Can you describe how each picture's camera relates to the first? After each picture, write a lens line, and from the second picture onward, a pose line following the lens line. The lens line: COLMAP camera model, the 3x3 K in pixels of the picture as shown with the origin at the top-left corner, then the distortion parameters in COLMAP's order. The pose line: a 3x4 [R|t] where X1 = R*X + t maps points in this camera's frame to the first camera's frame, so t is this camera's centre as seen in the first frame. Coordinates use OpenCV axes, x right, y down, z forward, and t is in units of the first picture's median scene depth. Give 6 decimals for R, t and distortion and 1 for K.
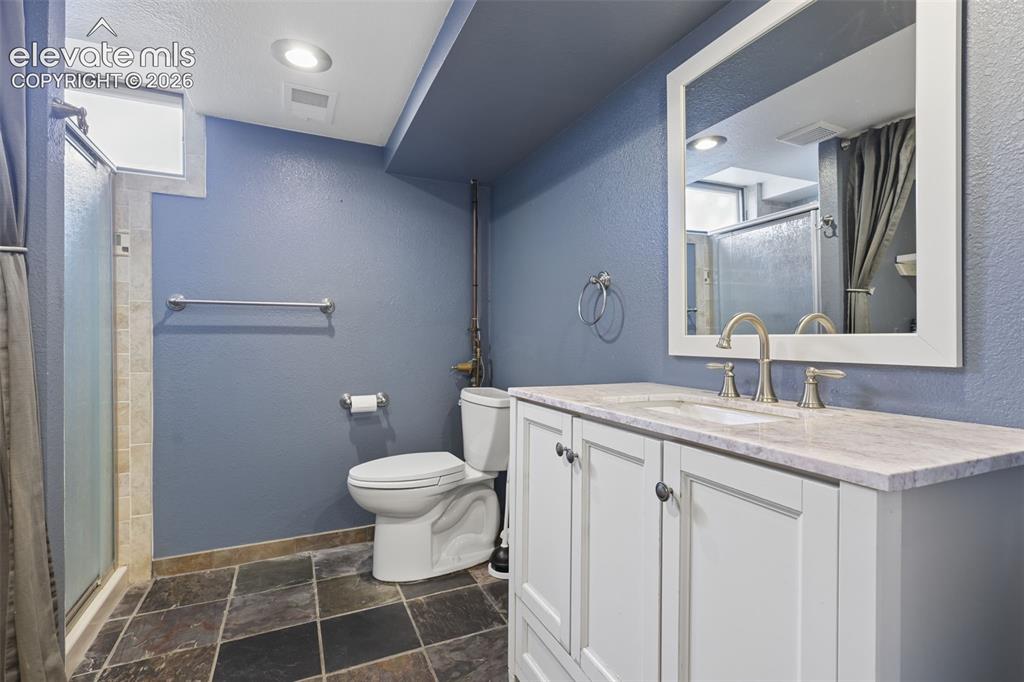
lens RADIAL K [[477.2, 0, 509.9], [0, 477.2, 353.2], [0, 0, 1]] dist [0.002514, 0.001188]
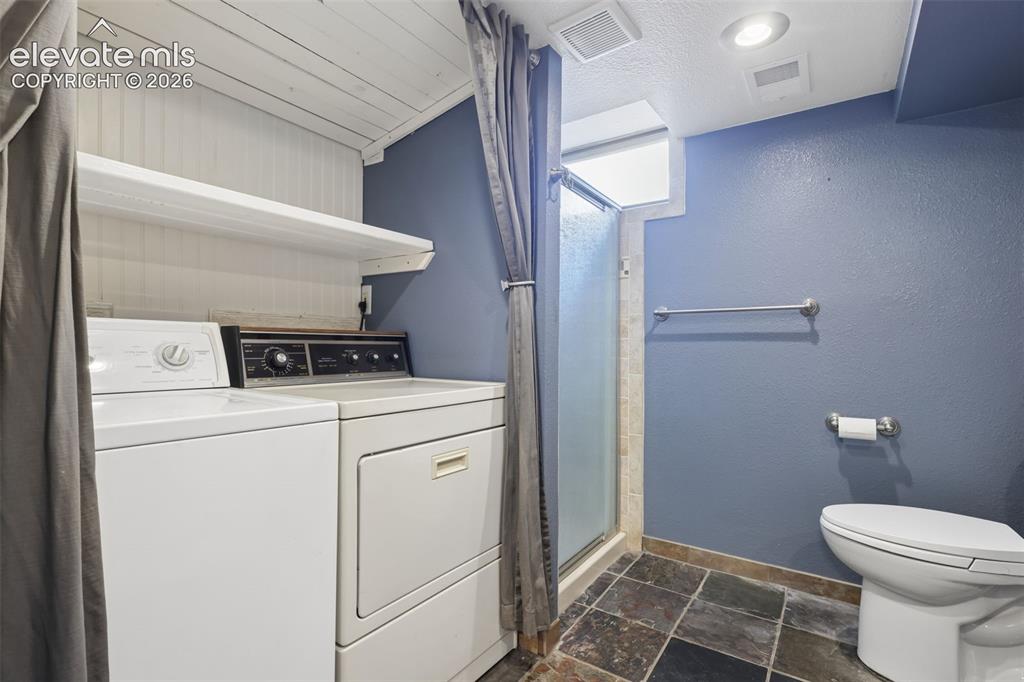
lens RADIAL K [[477.2, 0, 509.9], [0, 477.2, 353.2], [0, 0, 1]] dist [0.002514, 0.001188]
pose [[0.511859, 0.011853, -0.858987, 0.087364], [-0.026034, 0.999660, -0.001719, -0.001846], [0.858675, 0.023243, 0.511994, 0.120578]]
